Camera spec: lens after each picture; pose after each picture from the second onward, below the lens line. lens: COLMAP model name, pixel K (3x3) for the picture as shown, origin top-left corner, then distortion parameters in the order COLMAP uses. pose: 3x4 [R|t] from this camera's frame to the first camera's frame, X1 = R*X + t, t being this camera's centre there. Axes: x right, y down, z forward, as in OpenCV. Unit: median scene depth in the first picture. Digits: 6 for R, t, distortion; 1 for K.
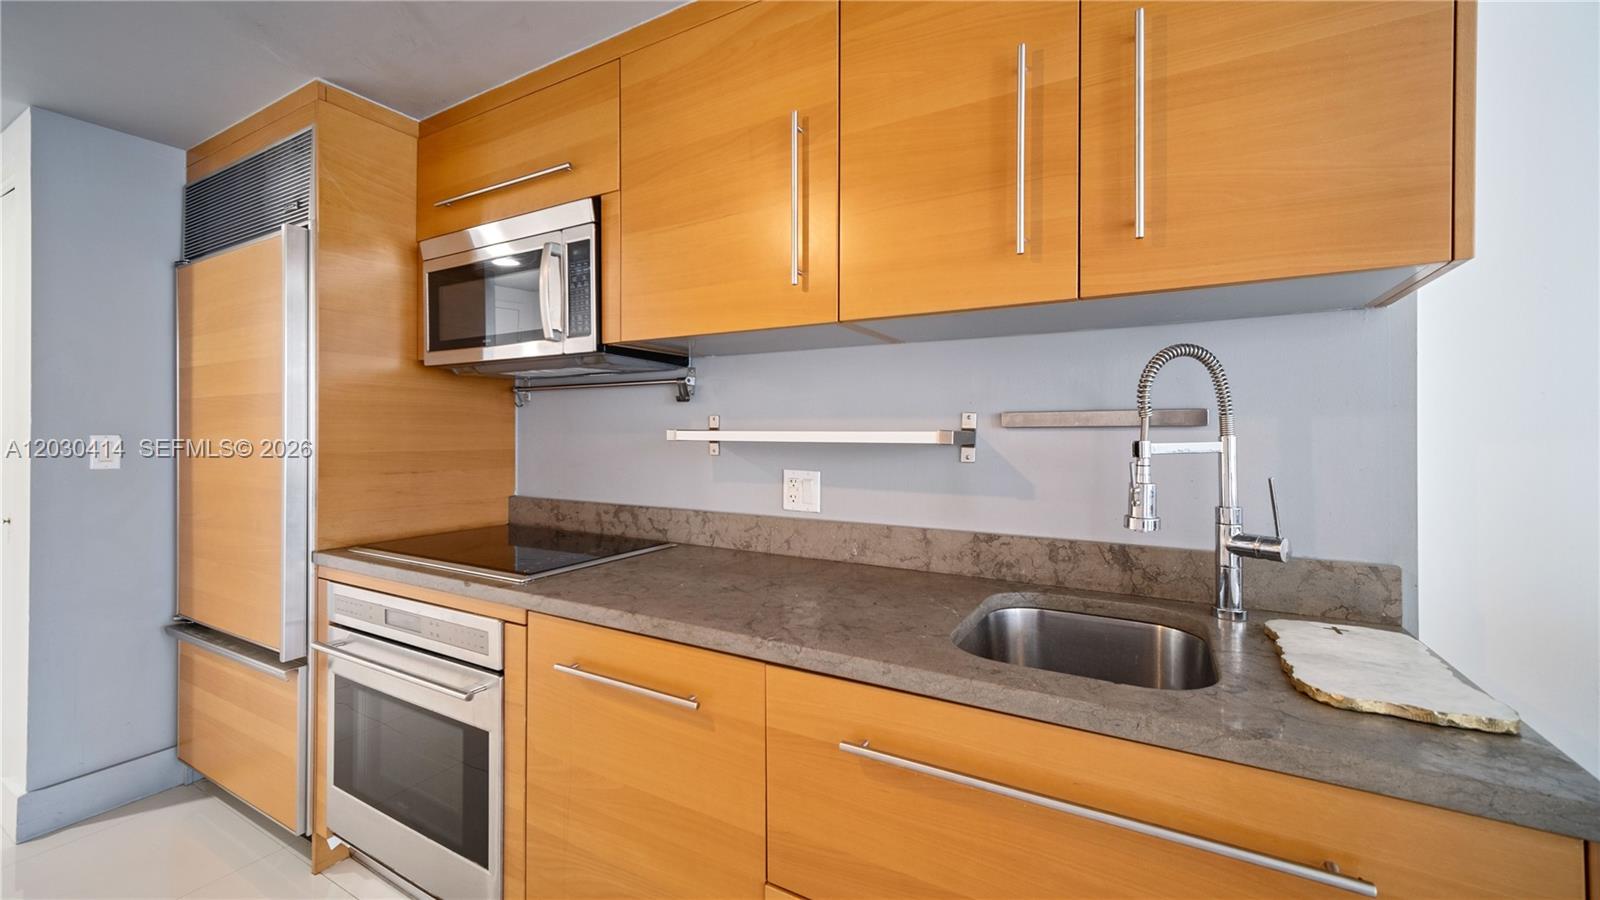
lens RADIAL K [[631.1, 0, 793.0], [0, 631.1, 434.0], [0, 0, 1]] dist [0.007802, 0.000643]
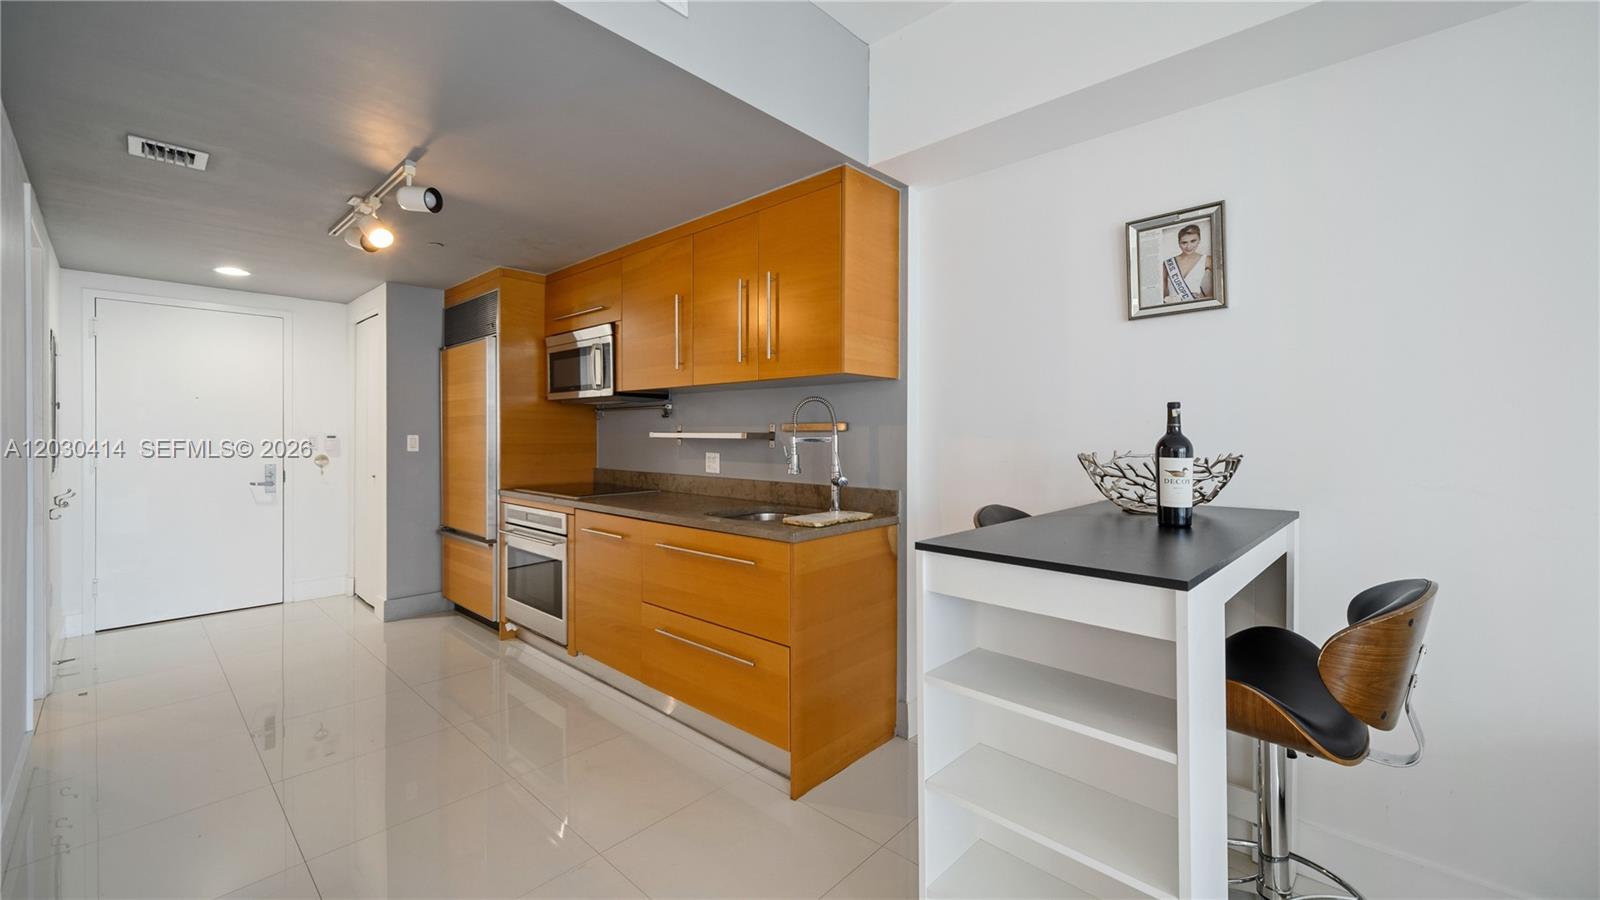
lens RADIAL K [[631.1, 0, 801.3], [0, 631.1, 440.6], [0, 0, 1]] dist [0.007802, 0.000643]
pose [[0.975506, 0.001805, -0.219964, 0.681051], [0.000519, 0.999945, 0.010510, -0.000497], [0.219971, -0.010367, 0.975451, -0.822360]]
